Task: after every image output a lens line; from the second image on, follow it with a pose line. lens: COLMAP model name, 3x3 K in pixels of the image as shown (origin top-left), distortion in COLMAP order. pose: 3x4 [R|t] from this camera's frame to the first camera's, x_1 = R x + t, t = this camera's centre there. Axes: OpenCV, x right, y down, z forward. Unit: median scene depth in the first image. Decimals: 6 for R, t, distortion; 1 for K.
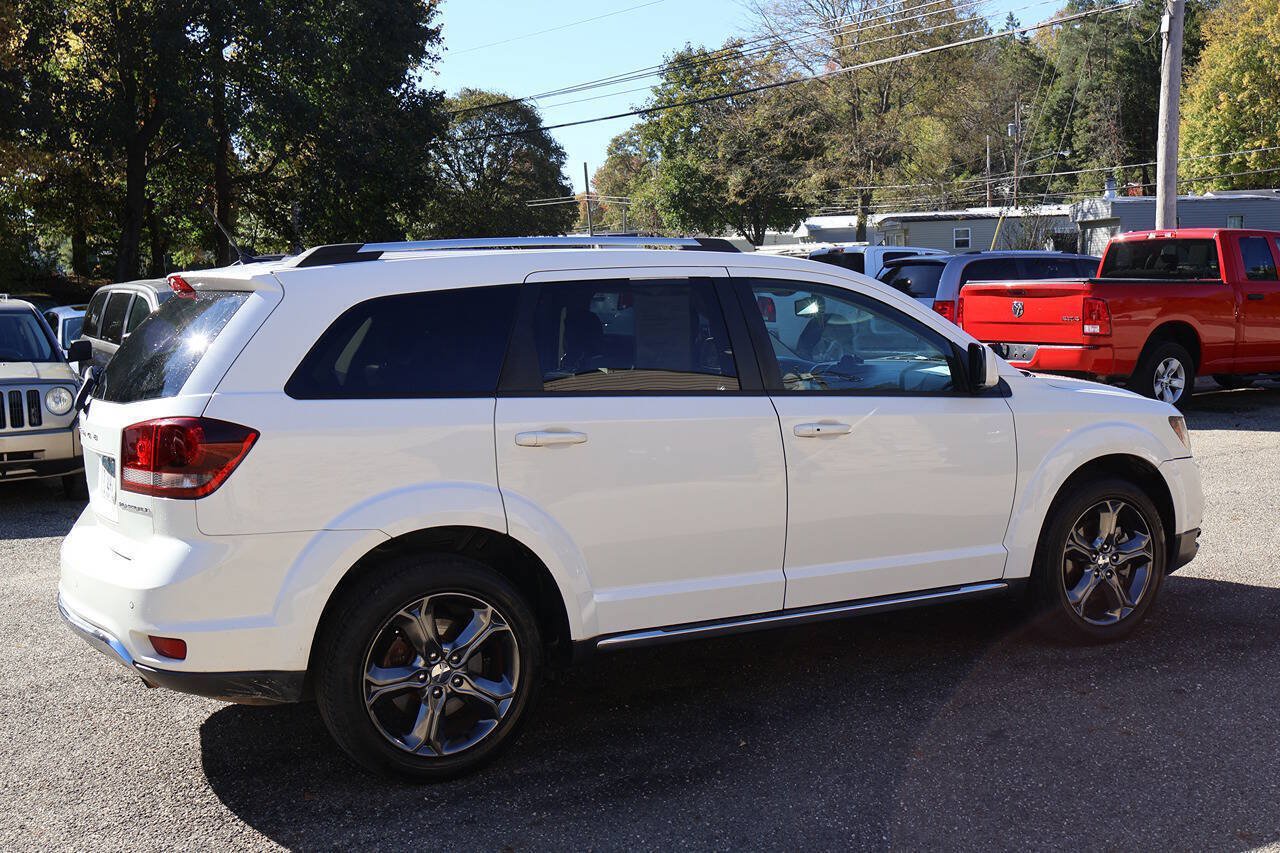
lens RADIAL K [[1390.8, 0, 632.3], [0, 1390.8, 427.3], [0, 0, 1]] dist [0.011499, 0.000000]
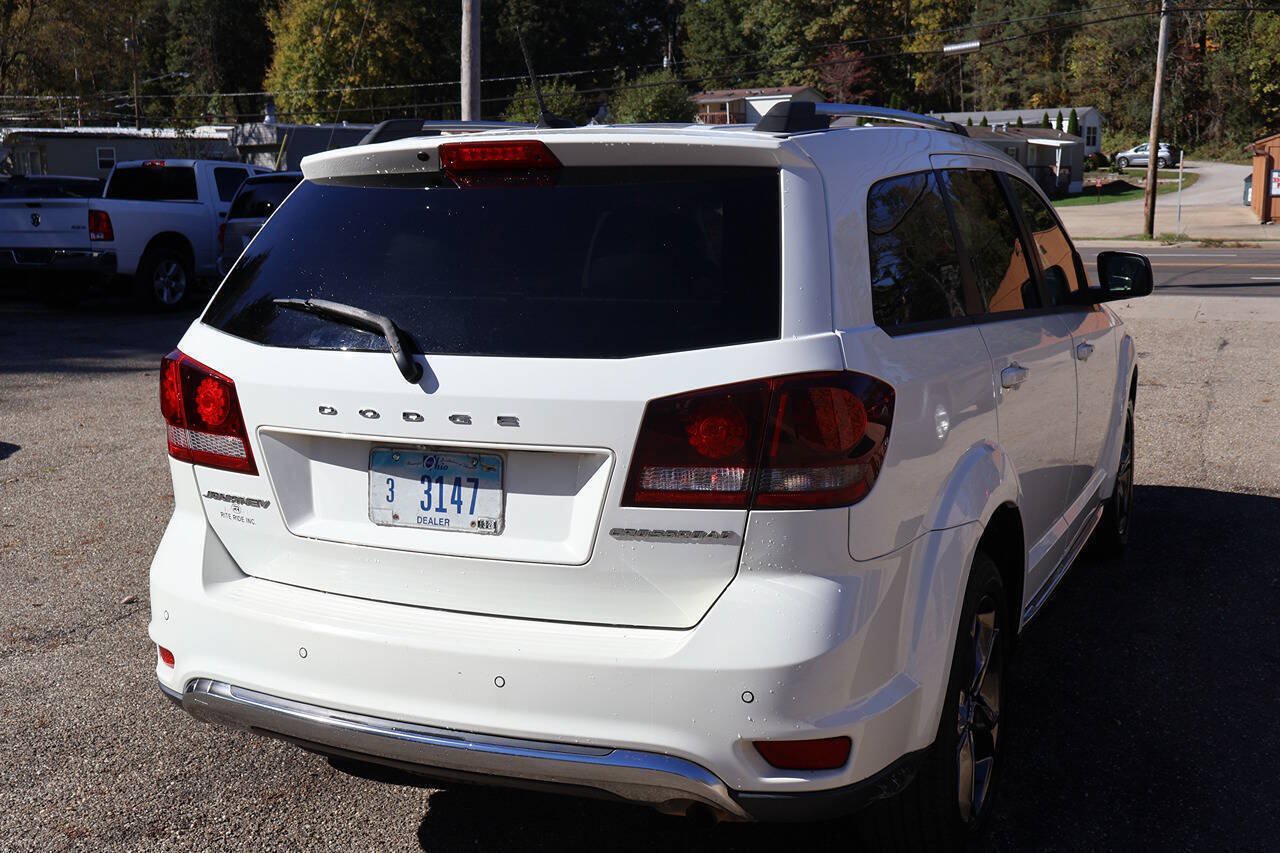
lens RADIAL K [[1390.8, 0, 633.9], [0, 1390.8, 433.4], [0, 0, 1]] dist [0.011499, 0.000000]
pose [[0.801167, -0.080029, 0.593065, -0.530643], [0.047248, 0.996383, 0.070627, -0.019524], [-0.596573, -0.028563, 0.802051, 0.402929]]
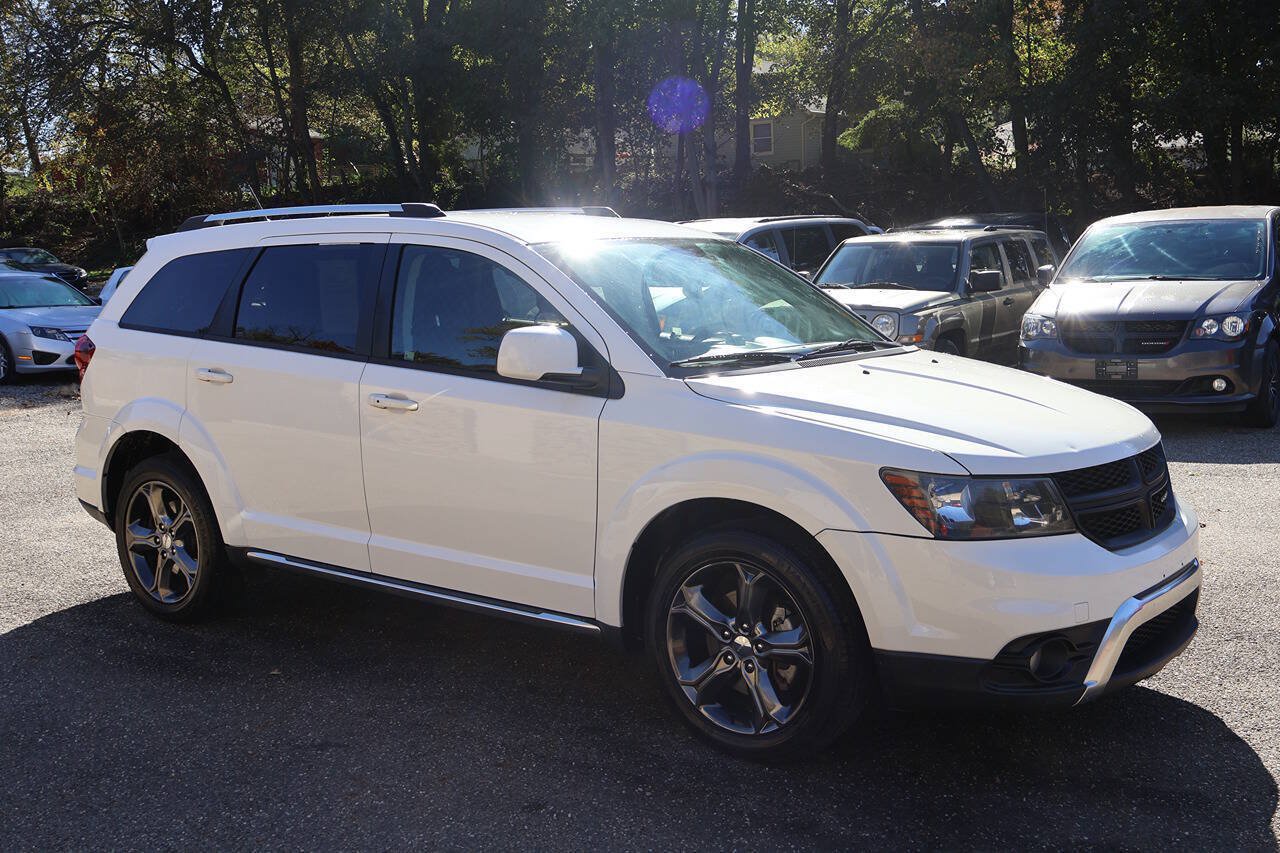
lens RADIAL K [[1390.8, 0, 649.8], [0, 1390.8, 421.3], [0, 0, 1]] dist [0.011499, 0.000000]
pose [[0.415709, 0.138830, -0.898839, 0.945292], [-0.080154, 0.990028, 0.115843, -0.097845], [0.905959, 0.023889, 0.422692, 0.648397]]
